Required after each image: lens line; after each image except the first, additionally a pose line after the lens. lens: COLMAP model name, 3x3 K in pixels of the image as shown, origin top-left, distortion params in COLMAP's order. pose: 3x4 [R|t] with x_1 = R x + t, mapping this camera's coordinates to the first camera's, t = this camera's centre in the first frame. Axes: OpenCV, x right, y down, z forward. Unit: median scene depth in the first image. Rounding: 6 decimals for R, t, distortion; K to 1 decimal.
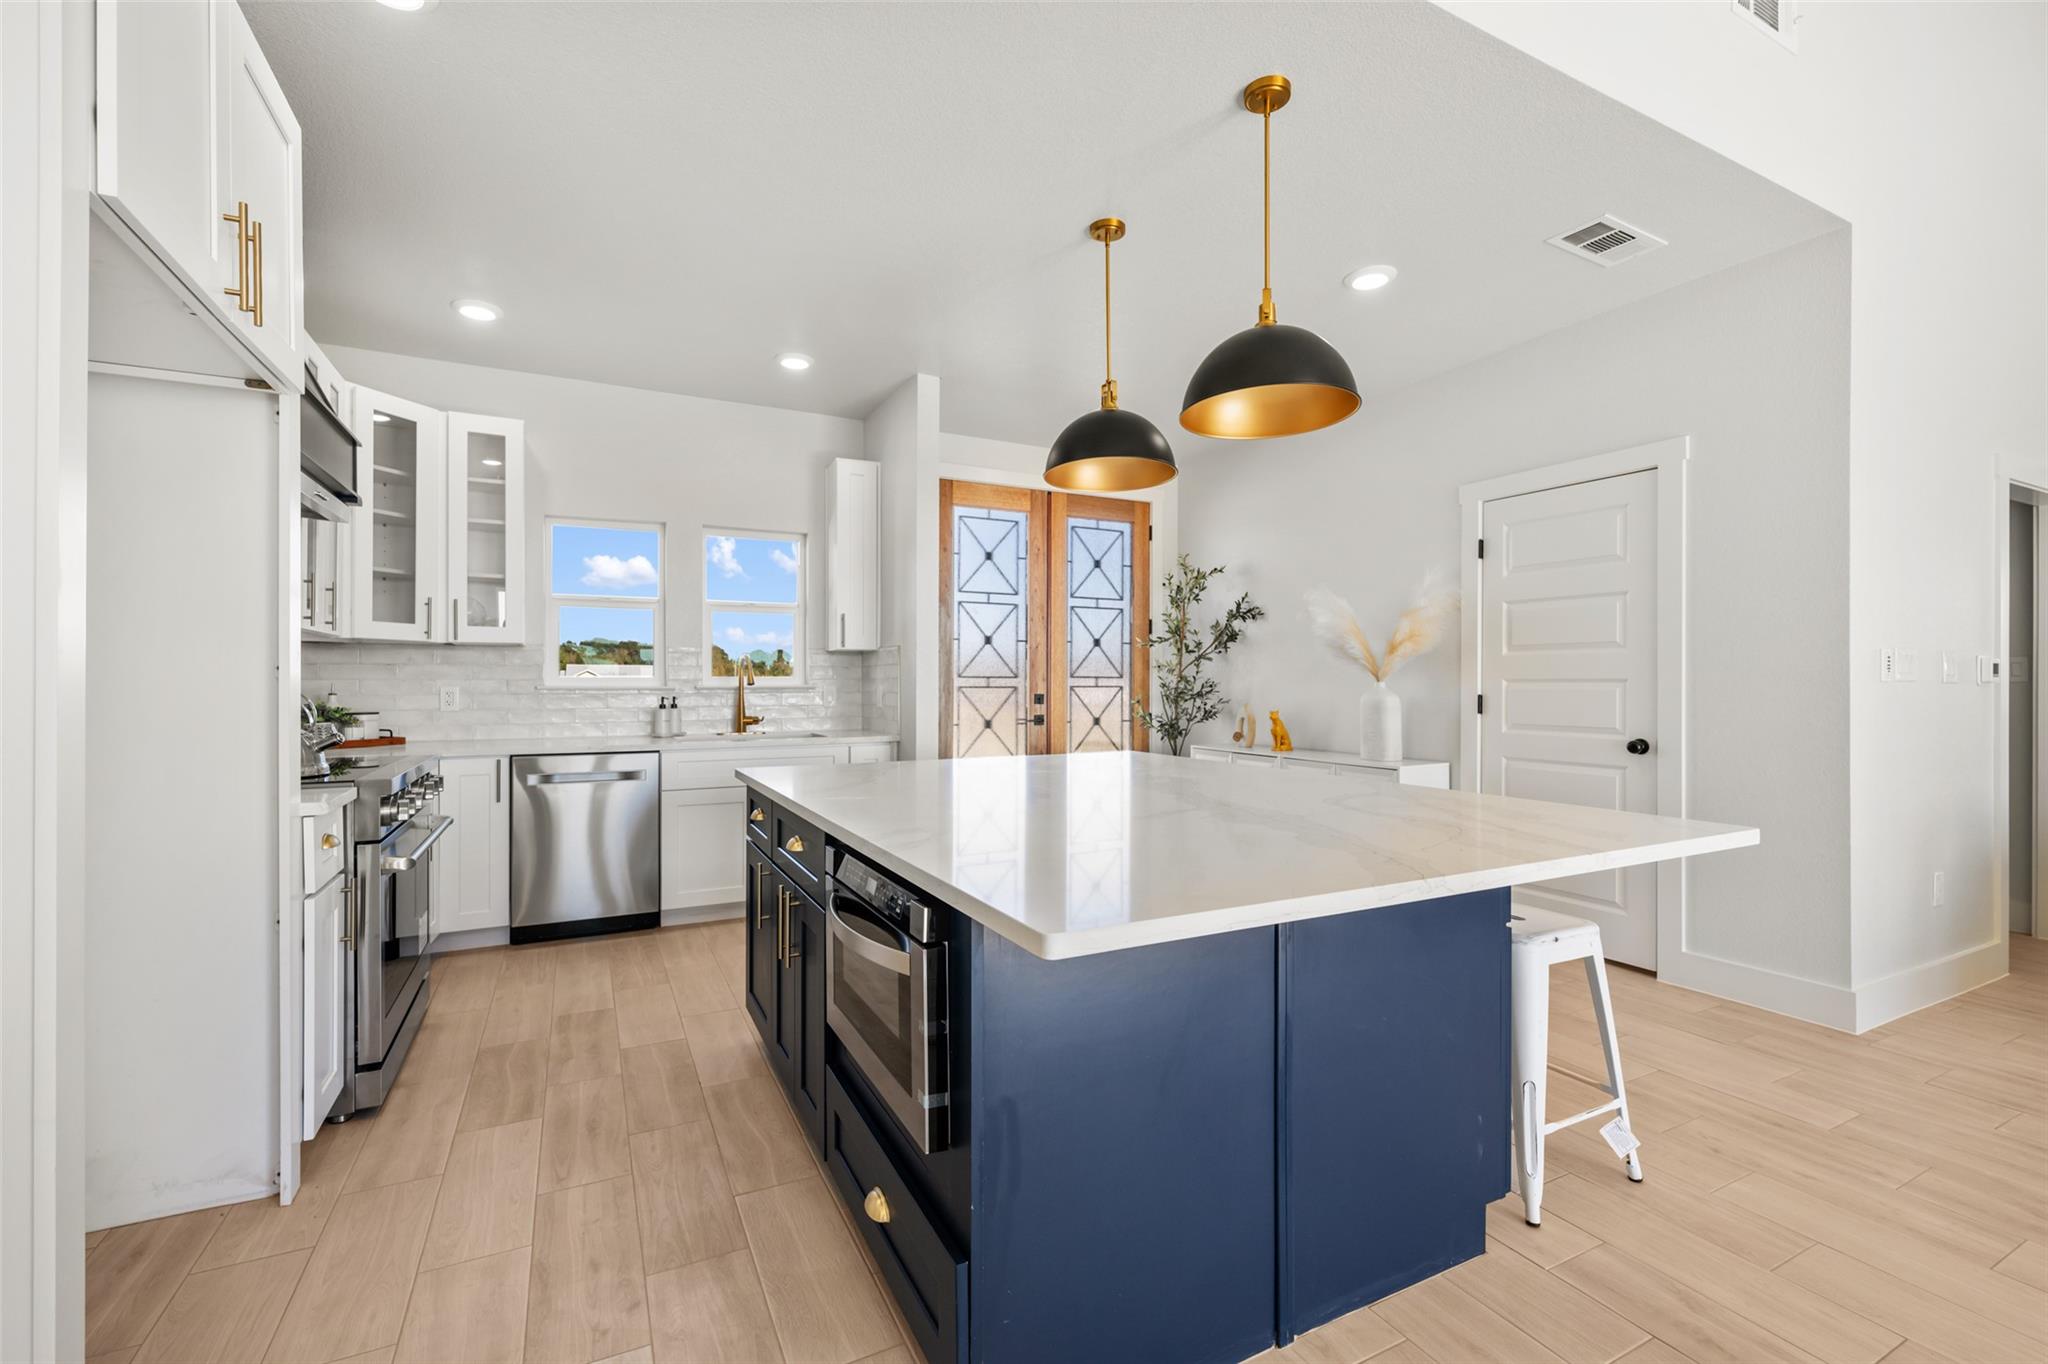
lens RADIAL K [[884.1, 0, 1024.0], [0, 884.1, 682.0], [0, 0, 1]] dist [-0.000743, -0.000076]
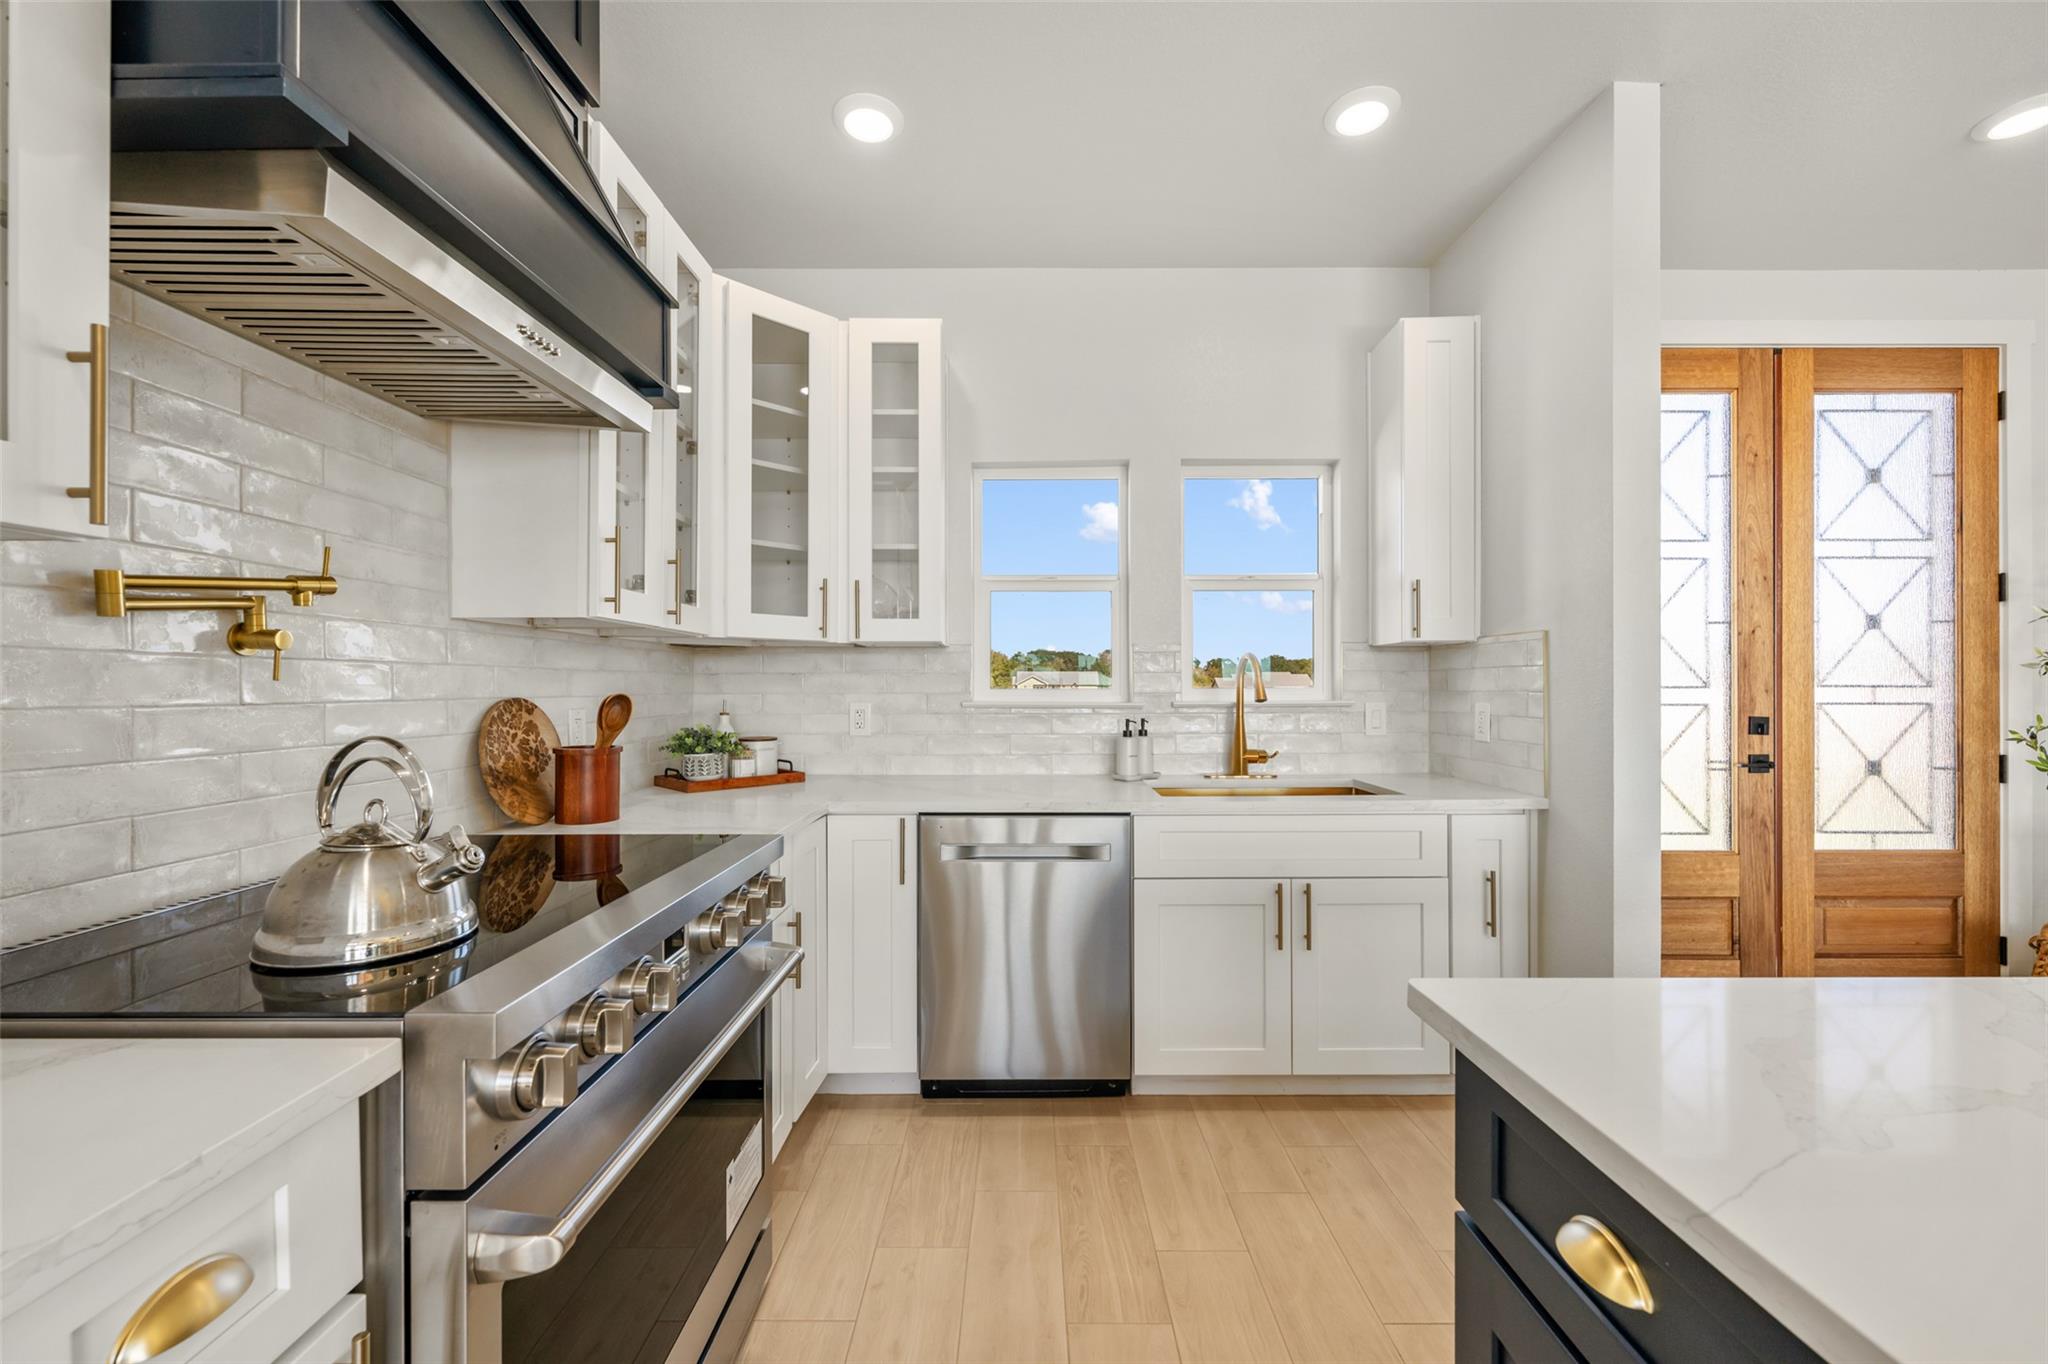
lens RADIAL K [[816.7, 0, 1024.0], [0, 816.7, 682.0], [0, 0, 1]] dist [0.001729, -0.000067]
pose [[0.891564, -0.003745, -0.452878, -0.207930], [0.002199, 0.999990, -0.003941, -0.009164], [0.452889, 0.002518, 0.891564, 0.434688]]
